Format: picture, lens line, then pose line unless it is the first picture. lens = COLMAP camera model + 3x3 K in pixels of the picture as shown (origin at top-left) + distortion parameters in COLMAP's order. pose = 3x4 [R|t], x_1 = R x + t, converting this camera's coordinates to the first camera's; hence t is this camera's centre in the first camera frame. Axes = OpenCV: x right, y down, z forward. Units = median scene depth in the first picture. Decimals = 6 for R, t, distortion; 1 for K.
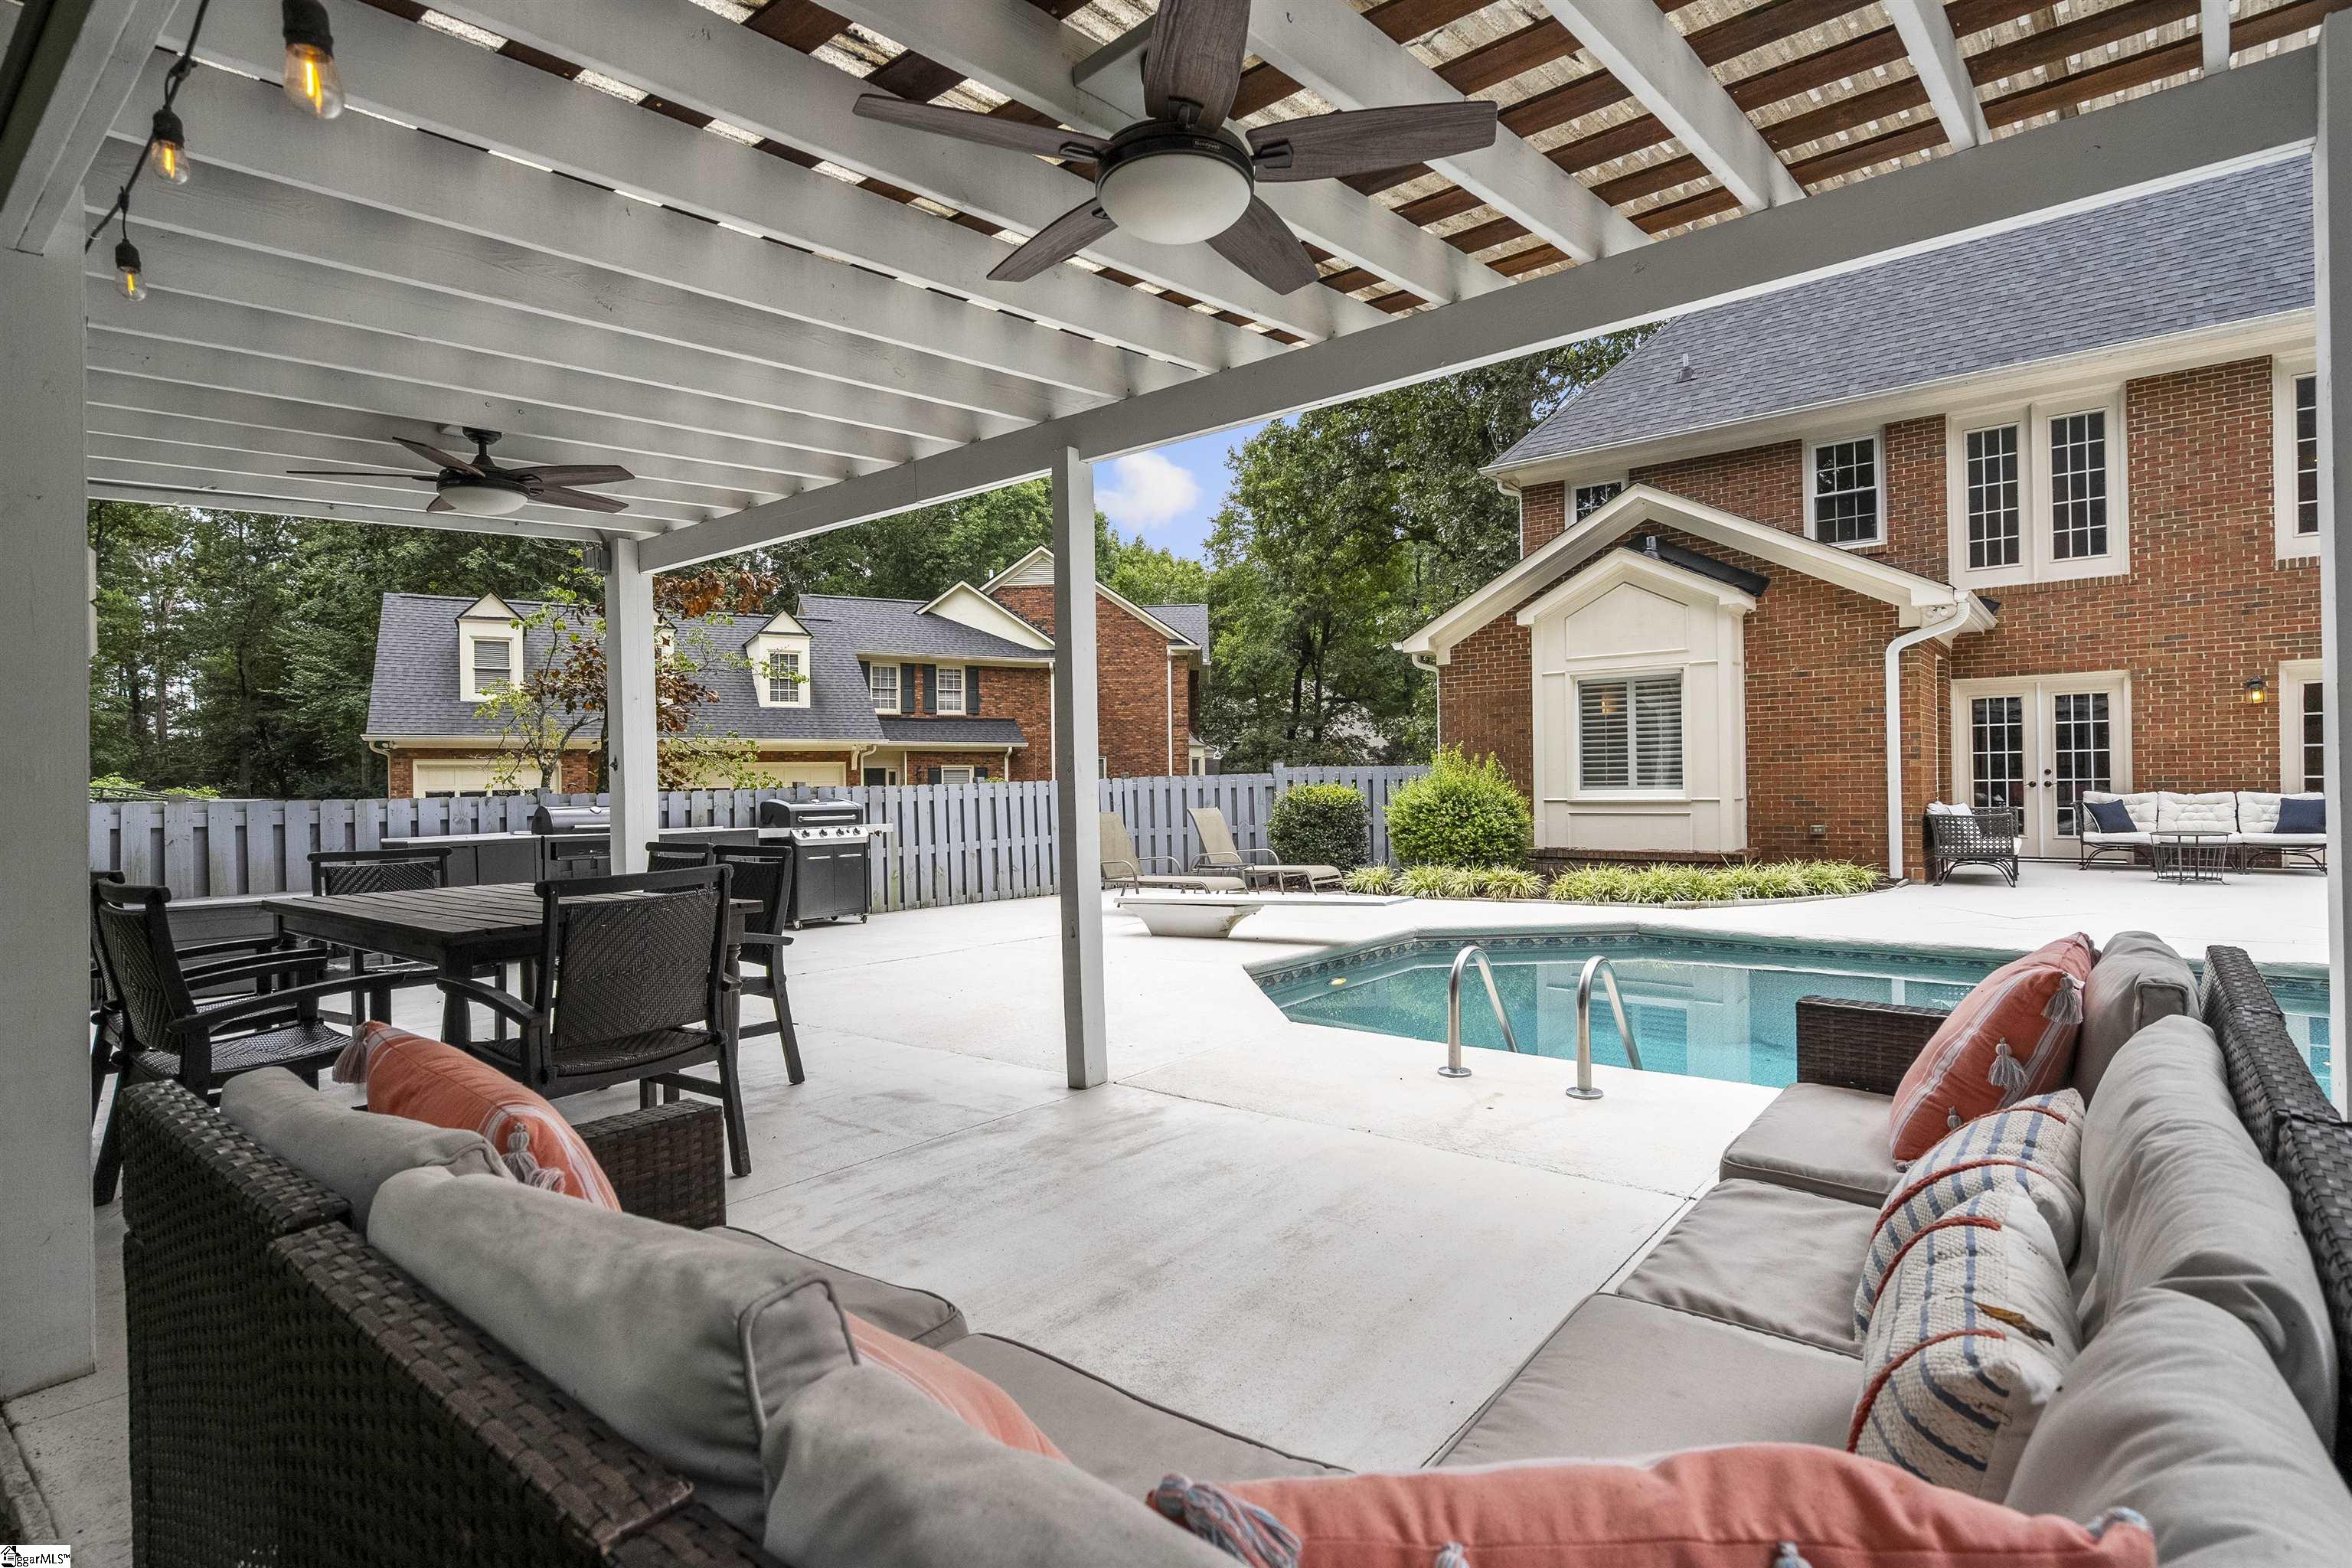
lens RADIAL K [[1150.0, 0, 1182.2], [0, 1150.0, 780.9], [0, 0, 1]] dist [-0.011121, -0.000308]
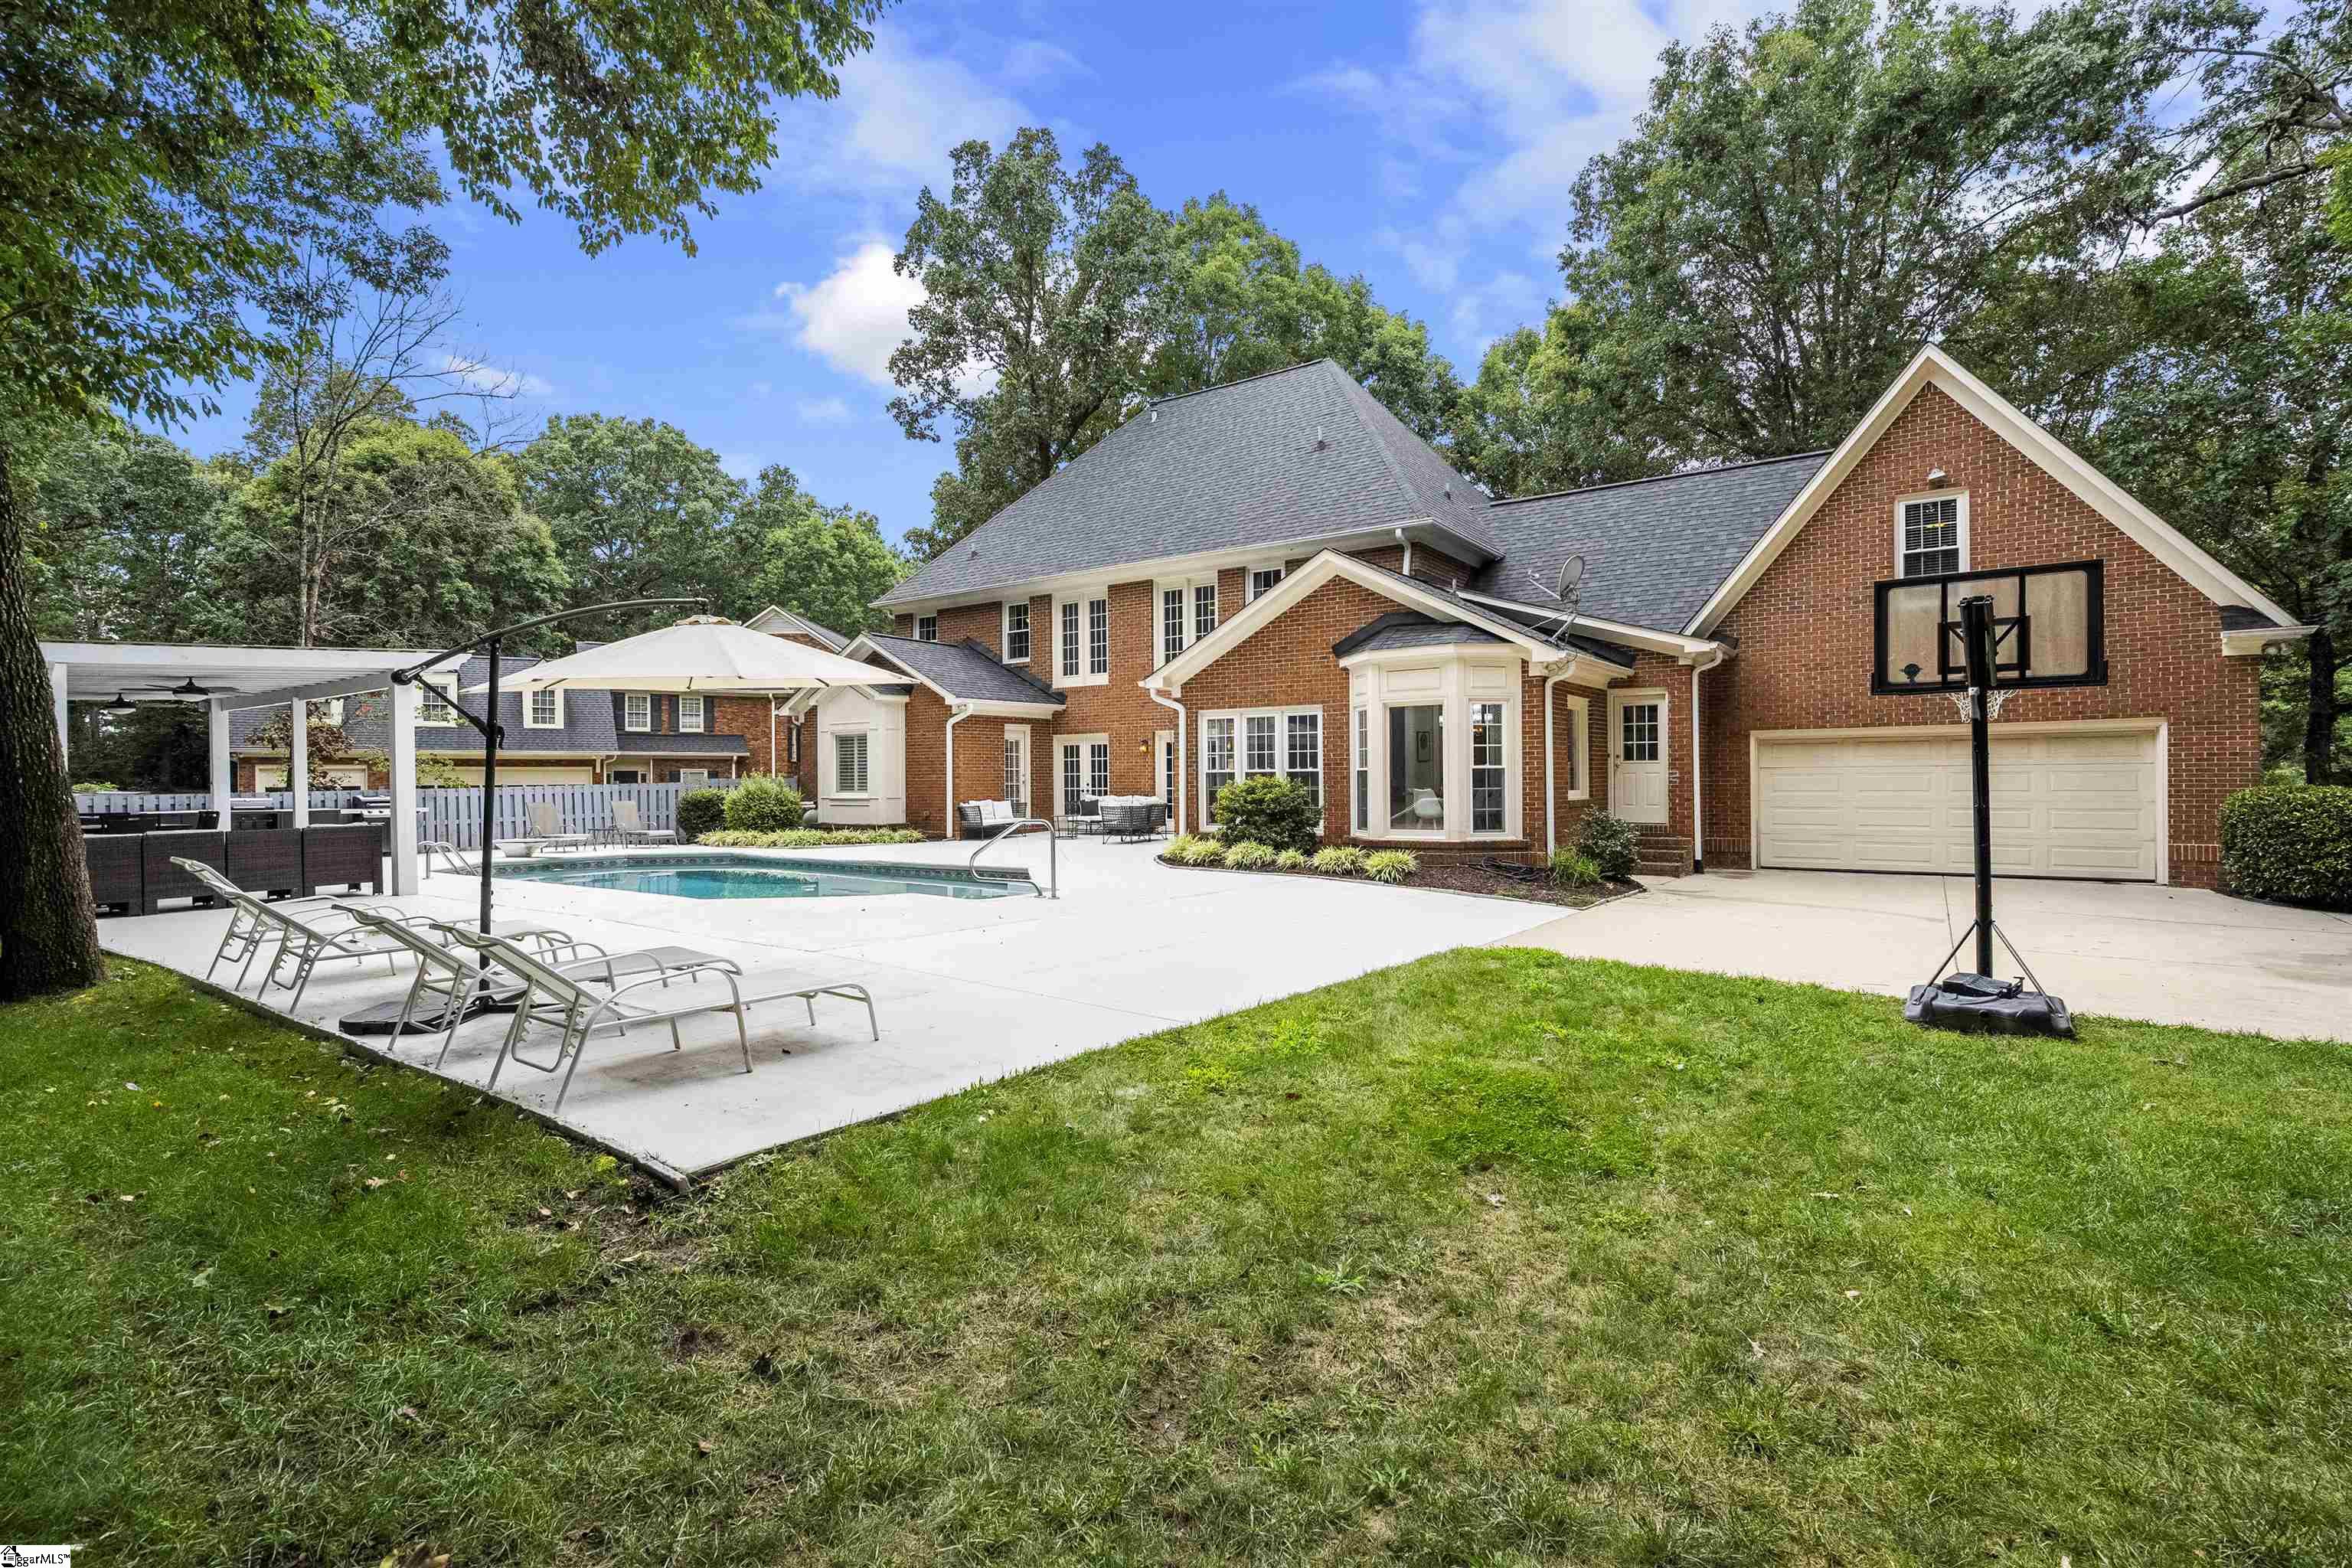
lens RADIAL K [[1082.0, 0, 1176.8], [0, 1082.0, 777.1], [0, 0, 1]] dist [-0.004949, -0.000306]
pose [[0.998651, 0.006815, 0.051467, 0.778270], [-0.006864, 0.999976, 0.000770, -0.021789], [-0.051461, -0.001122, 0.998674, -0.783244]]
